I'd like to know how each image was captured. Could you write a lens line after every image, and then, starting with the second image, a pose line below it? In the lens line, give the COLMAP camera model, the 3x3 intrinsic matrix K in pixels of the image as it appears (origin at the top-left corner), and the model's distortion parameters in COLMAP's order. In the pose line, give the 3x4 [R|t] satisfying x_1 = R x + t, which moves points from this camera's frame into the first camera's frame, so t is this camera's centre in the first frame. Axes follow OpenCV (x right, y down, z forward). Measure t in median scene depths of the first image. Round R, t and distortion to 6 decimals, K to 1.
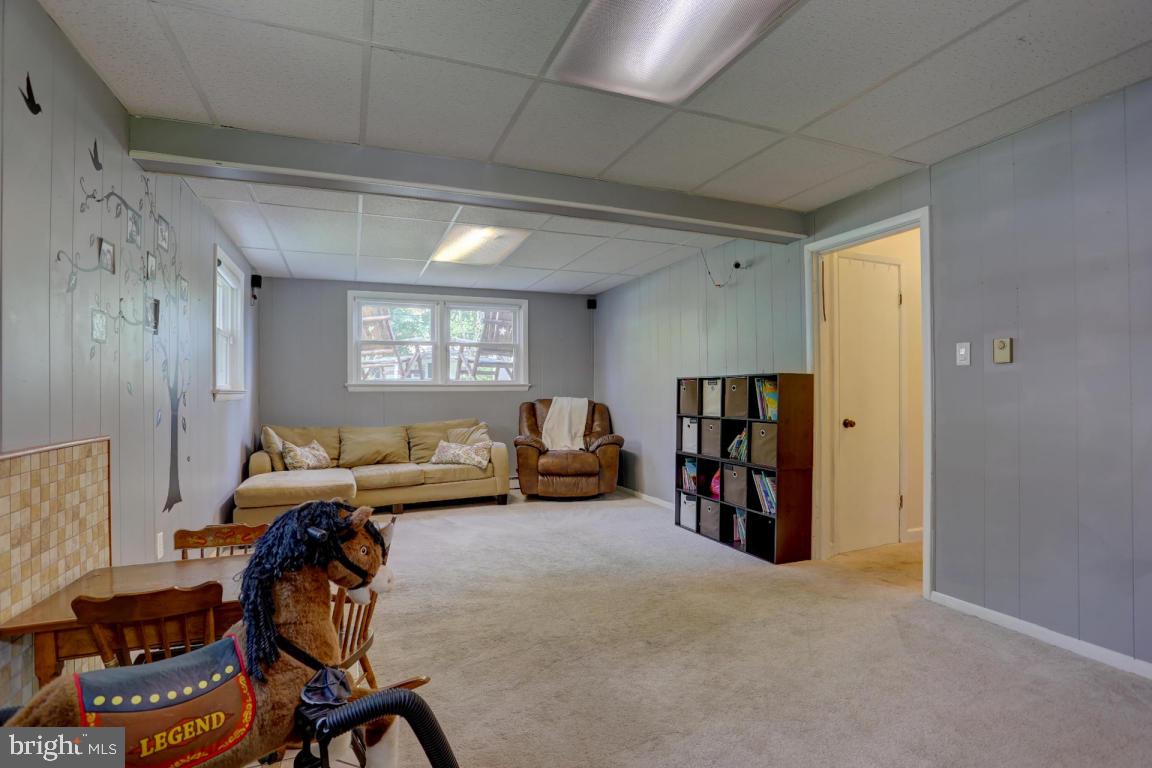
lens RADIAL K [[574.9, 0, 576.0], [0, 574.9, 384.0], [0, 0, 1]] dist [-0.000085, 0.000112]
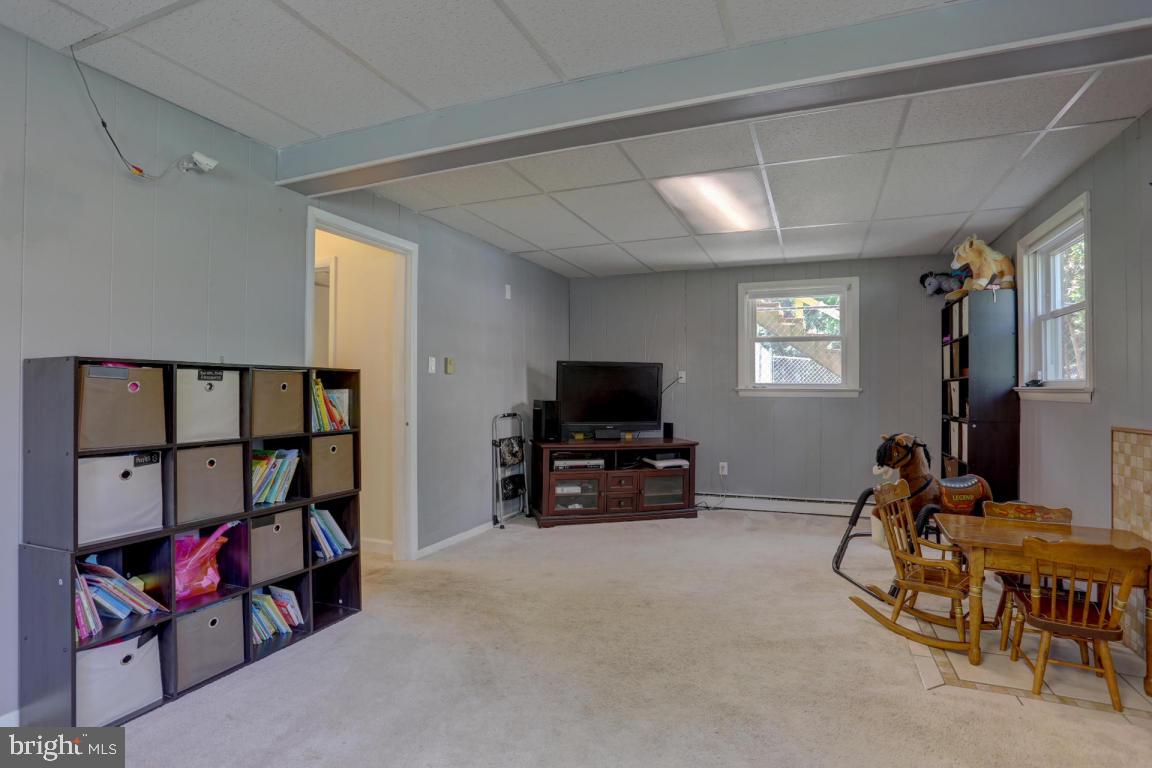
lens RADIAL K [[574.9, 0, 576.0], [0, 574.9, 384.0], [0, 0, 1]] dist [-0.000085, 0.000112]
pose [[-0.700247, 0.015090, 0.713741, -0.368824], [-0.003911, 0.999680, -0.024972, 0.017247], [-0.713890, -0.020278, -0.699964, 1.155866]]
